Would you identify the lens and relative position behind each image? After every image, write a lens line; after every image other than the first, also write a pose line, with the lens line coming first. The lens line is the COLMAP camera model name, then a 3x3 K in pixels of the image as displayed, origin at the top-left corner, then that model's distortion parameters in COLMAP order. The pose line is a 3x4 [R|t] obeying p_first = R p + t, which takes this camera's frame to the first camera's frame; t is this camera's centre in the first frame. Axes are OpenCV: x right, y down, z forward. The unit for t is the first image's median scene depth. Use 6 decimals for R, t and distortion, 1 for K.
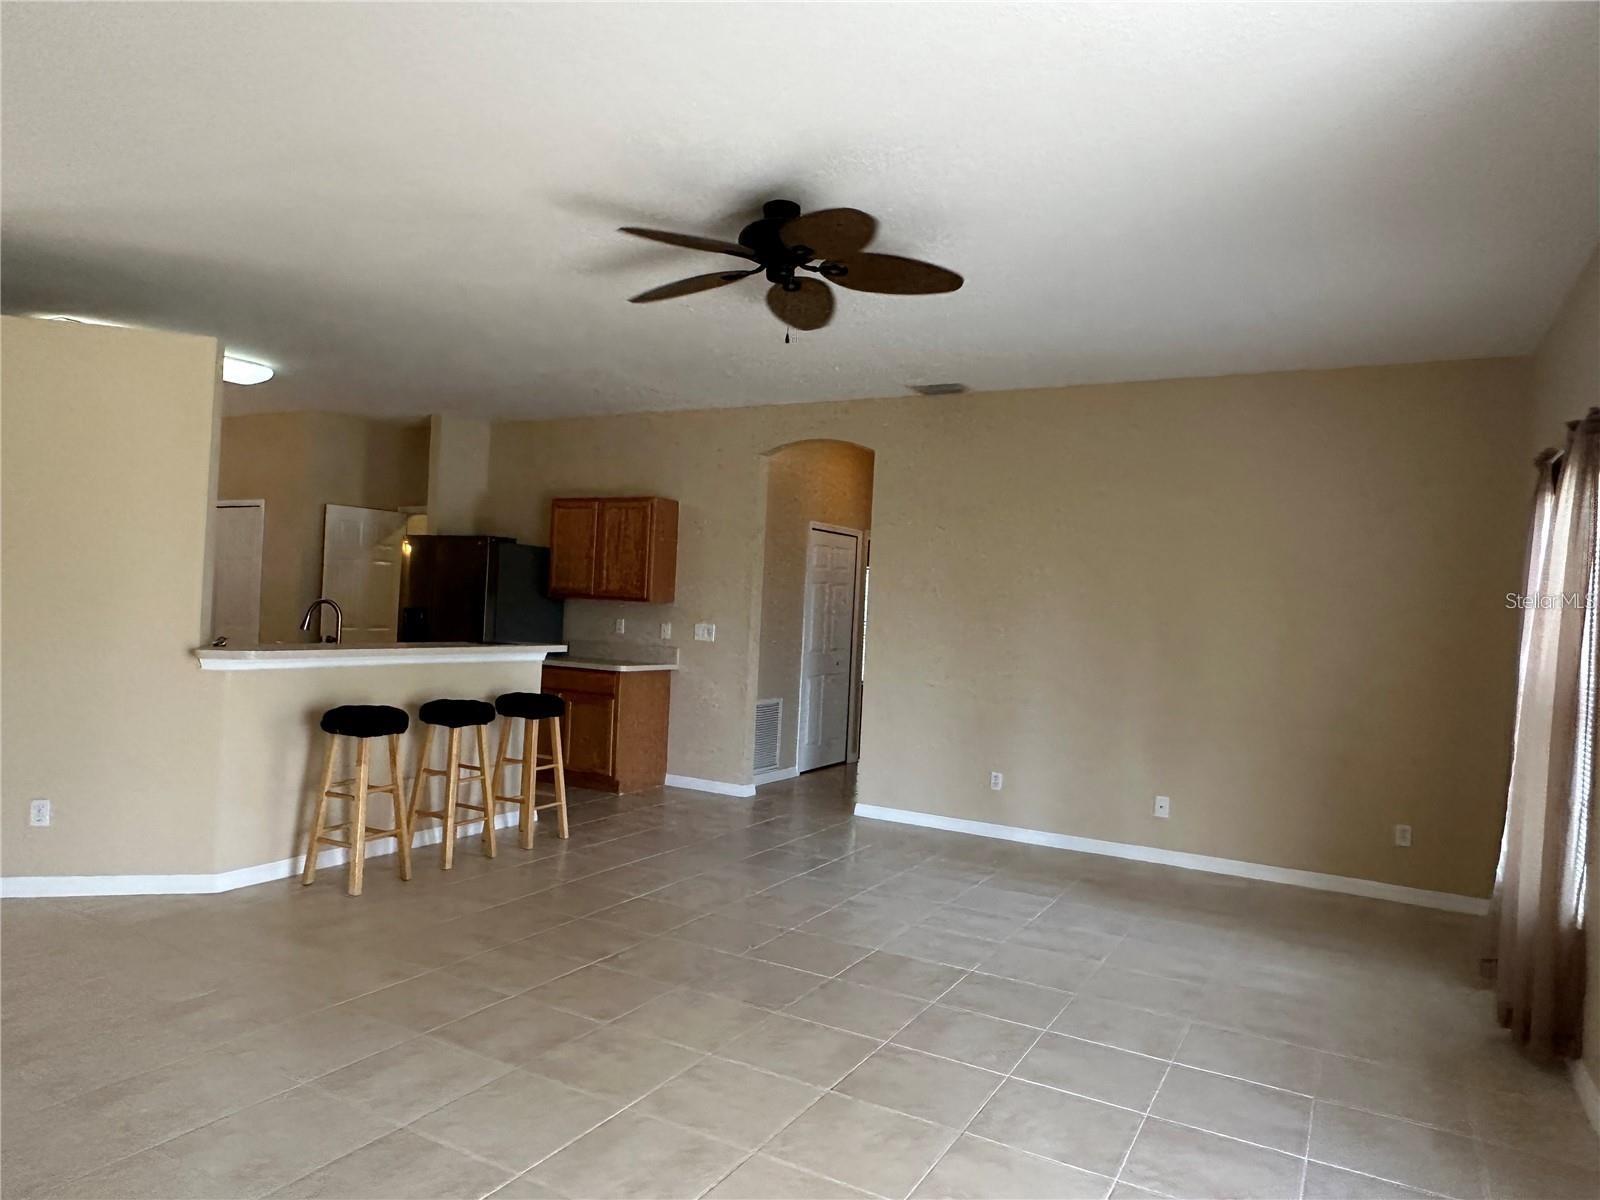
lens RADIAL K [[1036.0, 0, 789.2], [0, 1036.0, 604.9], [0, 0, 1]] dist [-0.000723, 0.000812]
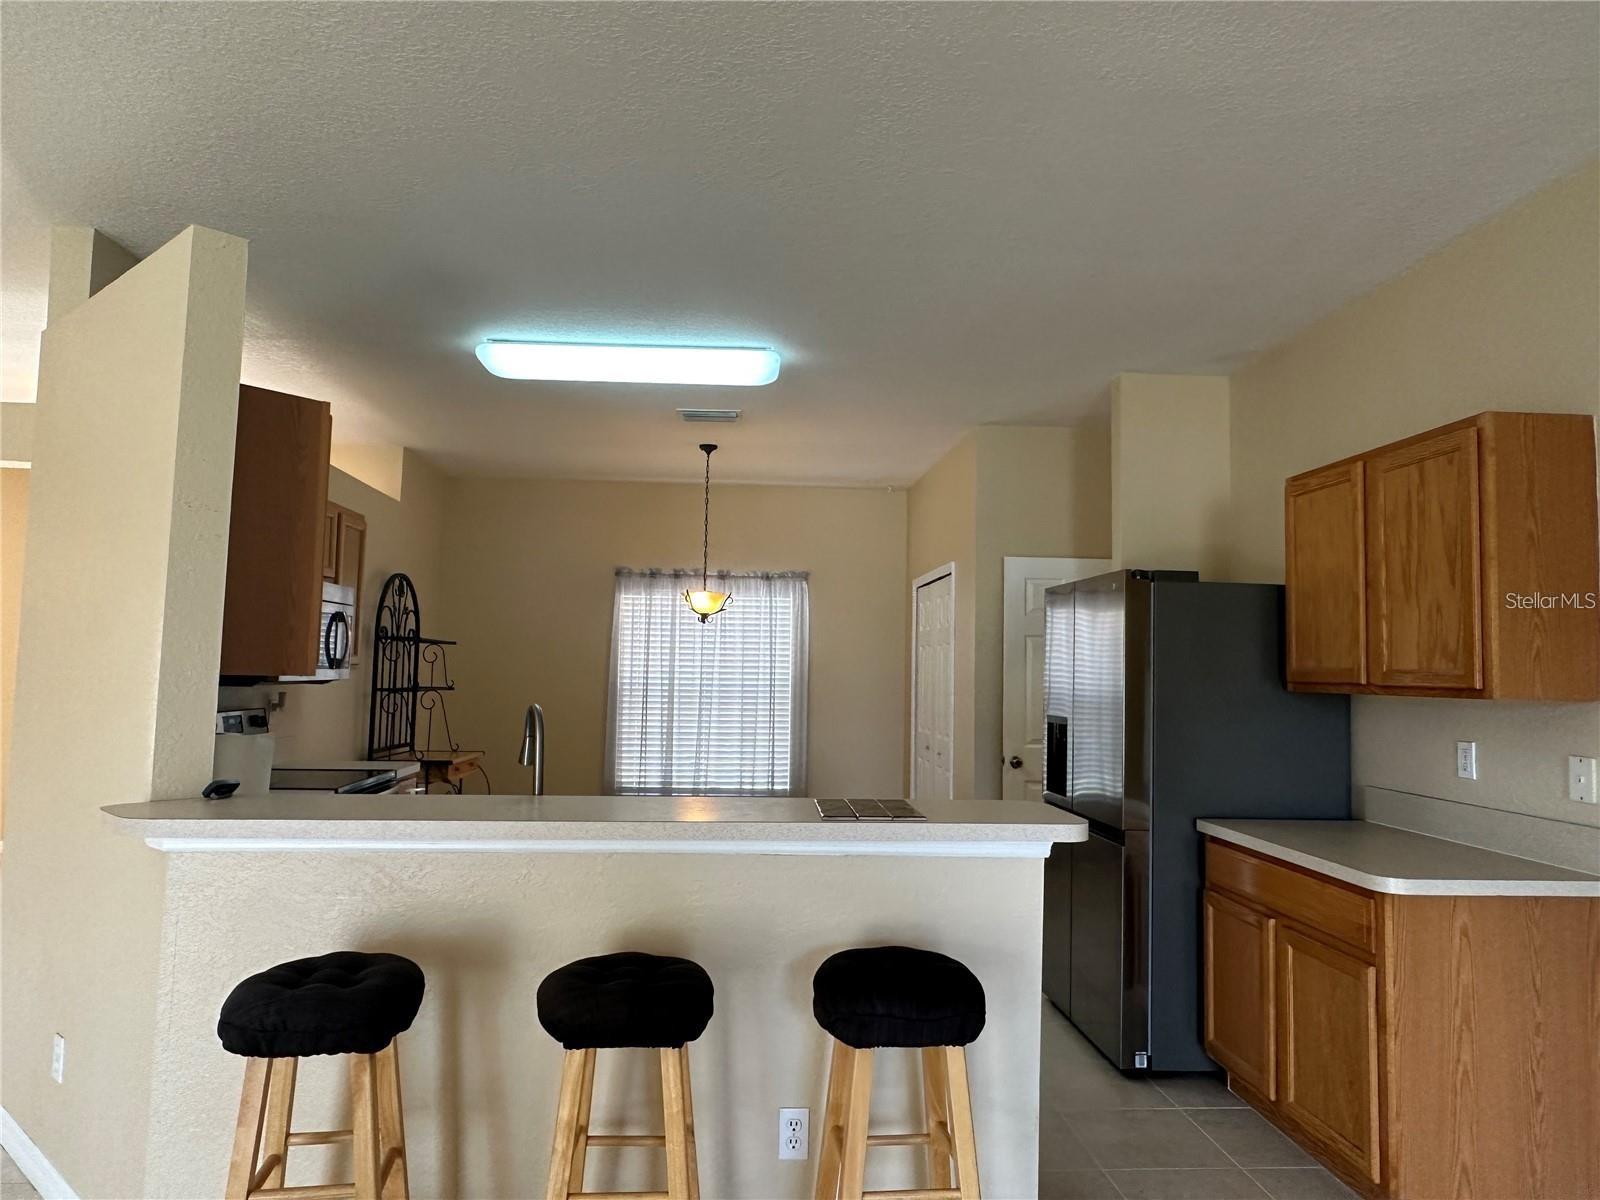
lens RADIAL K [[1036.0, 0, 789.2], [0, 1036.0, 604.9], [0, 0, 1]] dist [-0.000723, 0.000812]
pose [[0.548219, -0.085361, -0.831967, 0.033287], [0.009001, 0.995322, -0.096190, -0.003794], [0.836287, 0.045245, 0.546423, 0.582621]]
